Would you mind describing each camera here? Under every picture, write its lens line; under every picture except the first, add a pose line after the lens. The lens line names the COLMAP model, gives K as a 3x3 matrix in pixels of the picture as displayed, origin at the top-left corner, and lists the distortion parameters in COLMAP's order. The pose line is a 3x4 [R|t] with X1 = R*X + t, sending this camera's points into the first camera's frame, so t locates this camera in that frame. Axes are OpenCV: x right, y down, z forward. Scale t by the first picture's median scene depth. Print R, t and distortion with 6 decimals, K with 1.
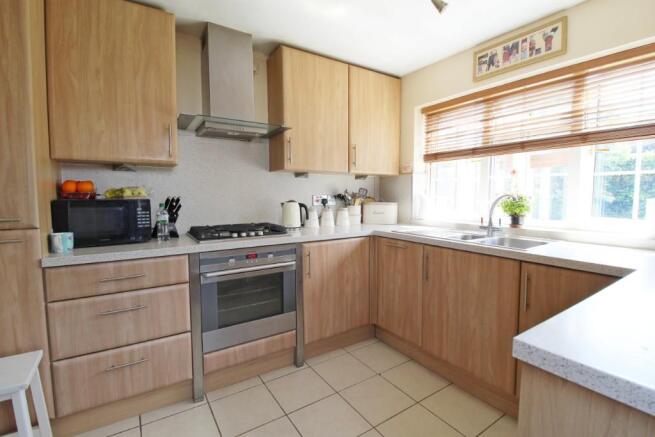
lens RADIAL K [[304.8, 0, 331.2], [0, 304.8, 216.7], [0, 0, 1]] dist [-0.018949, -0.002217]
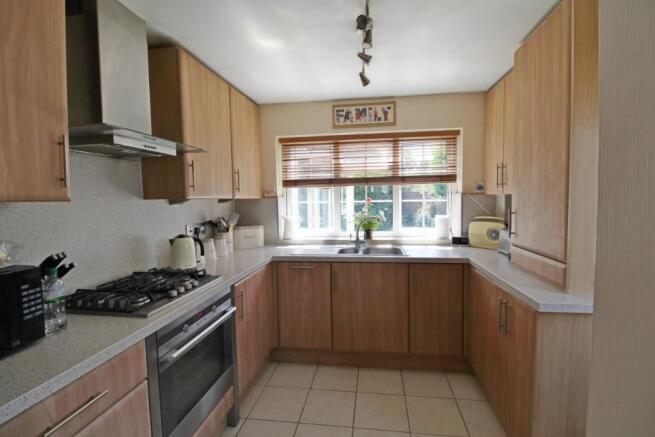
lens RADIAL K [[304.8, 0, 333.5], [0, 304.8, 215.2], [0, 0, 1]] dist [-0.018949, -0.002217]
pose [[0.661703, -0.053803, 0.747833, -0.525561], [0.073830, 0.997250, 0.006421, -0.092583], [-0.746122, 0.050964, 0.663856, 0.173771]]
